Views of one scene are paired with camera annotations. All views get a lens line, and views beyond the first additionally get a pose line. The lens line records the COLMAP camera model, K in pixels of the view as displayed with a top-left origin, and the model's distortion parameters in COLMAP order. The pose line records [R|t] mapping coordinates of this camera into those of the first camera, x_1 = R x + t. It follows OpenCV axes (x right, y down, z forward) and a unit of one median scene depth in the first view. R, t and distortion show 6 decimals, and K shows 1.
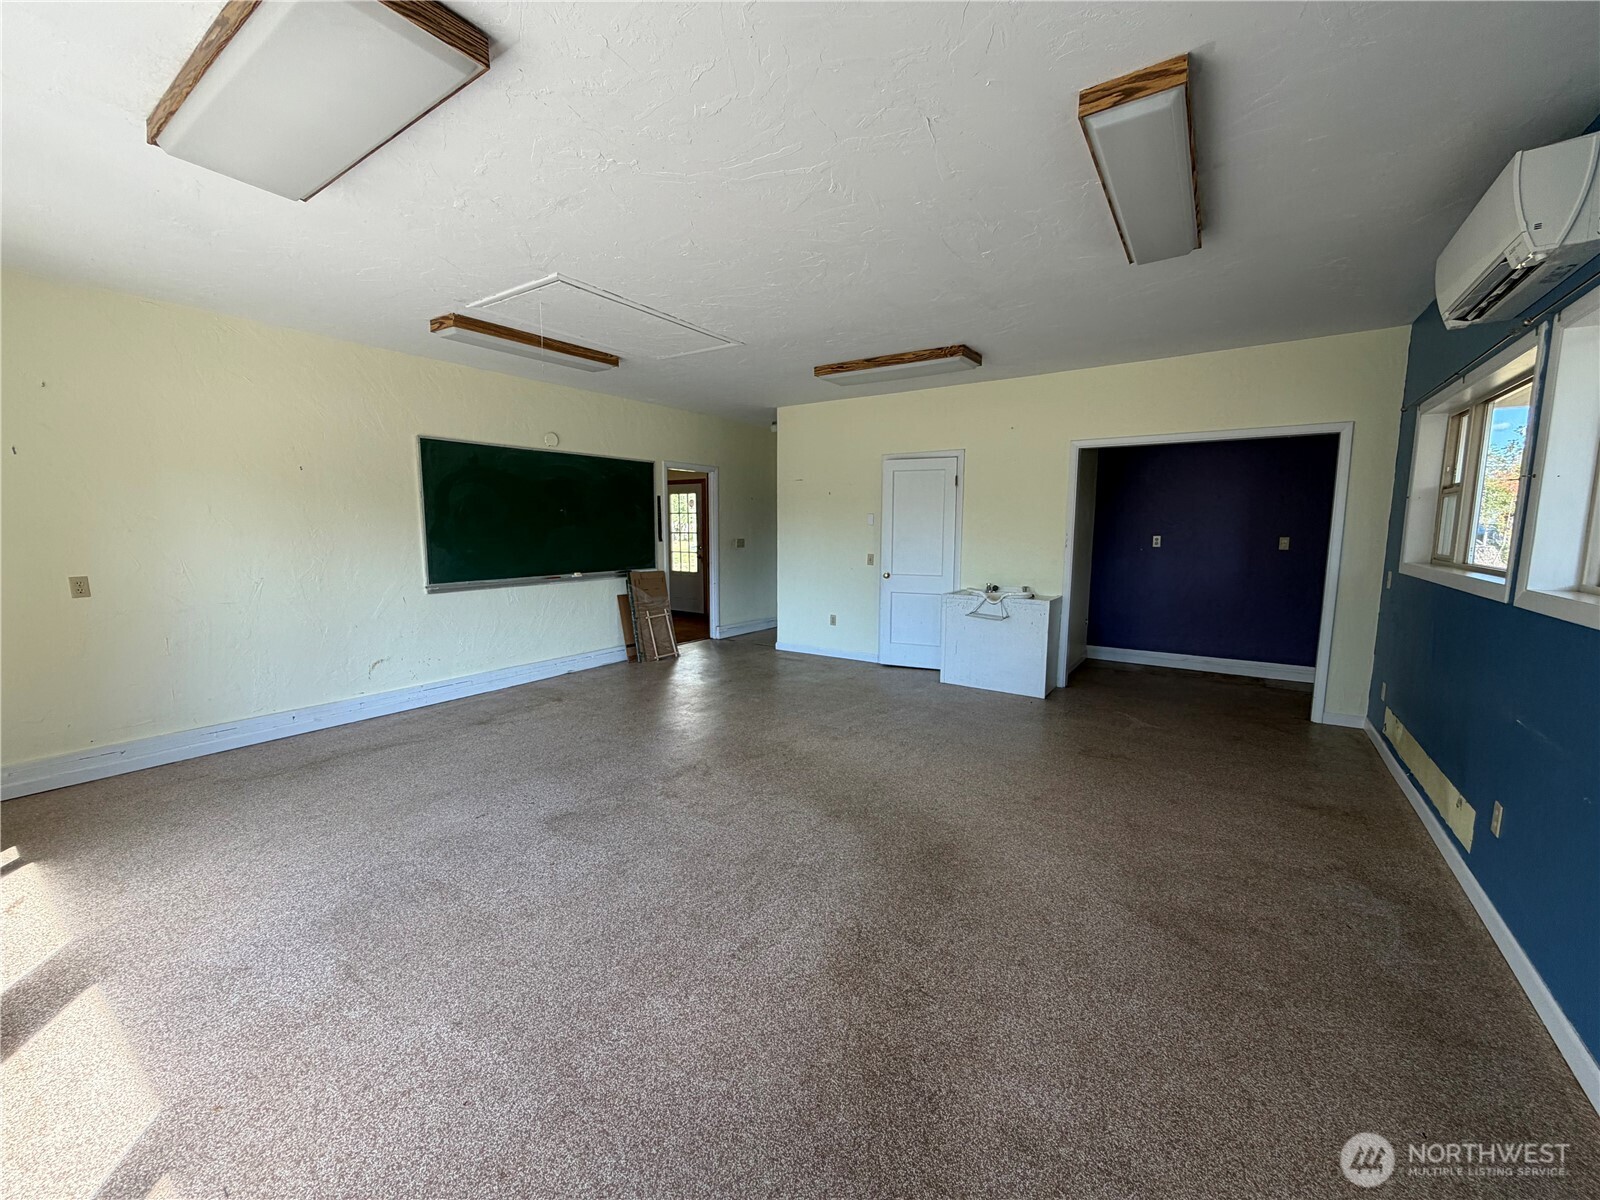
lens RADIAL K [[636.2, 0, 800.5], [0, 636.2, 601.7], [0, 0, 1]] dist [0.001362, -0.000262]
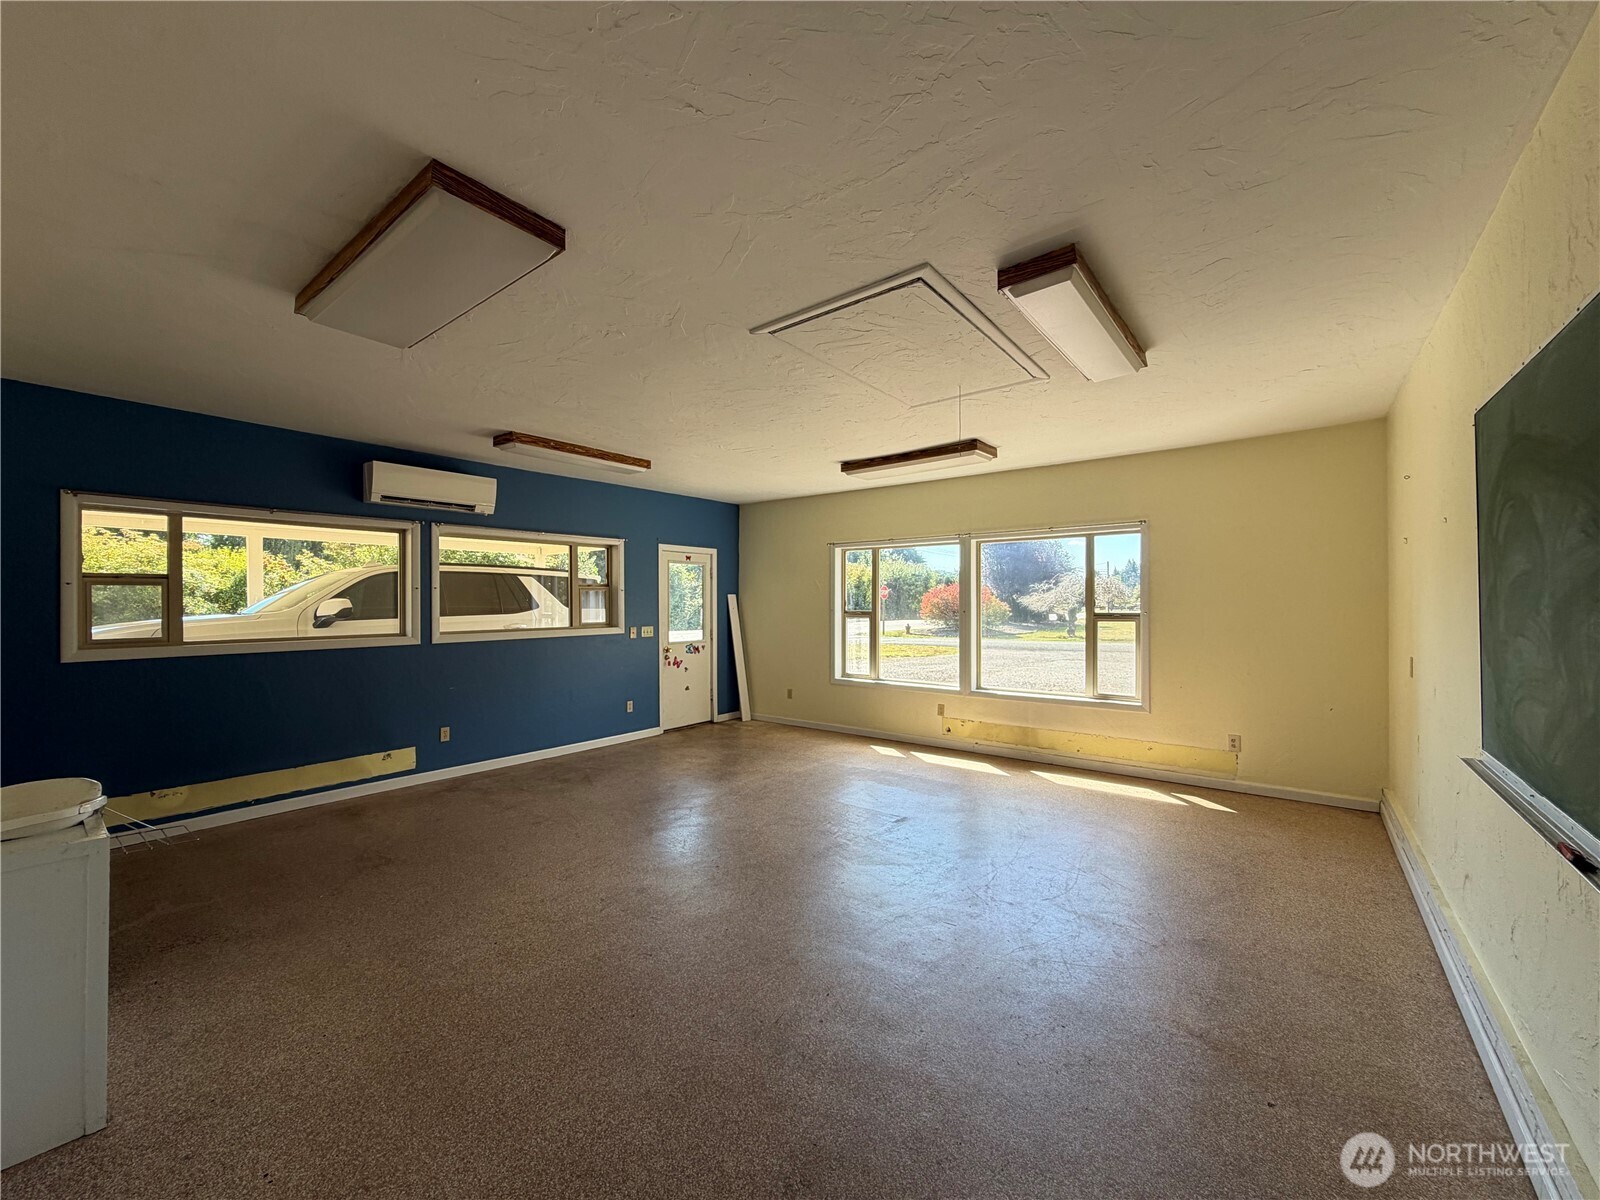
lens RADIAL K [[636.2, 0, 797.5], [0, 636.2, 601.9], [0, 0, 1]] dist [0.001362, -0.000262]
pose [[-0.997937, 0.003254, 0.064125, -0.292338], [0.010791, 0.993009, 0.117543, -0.343522], [-0.063294, 0.117992, -0.990995, 2.741185]]
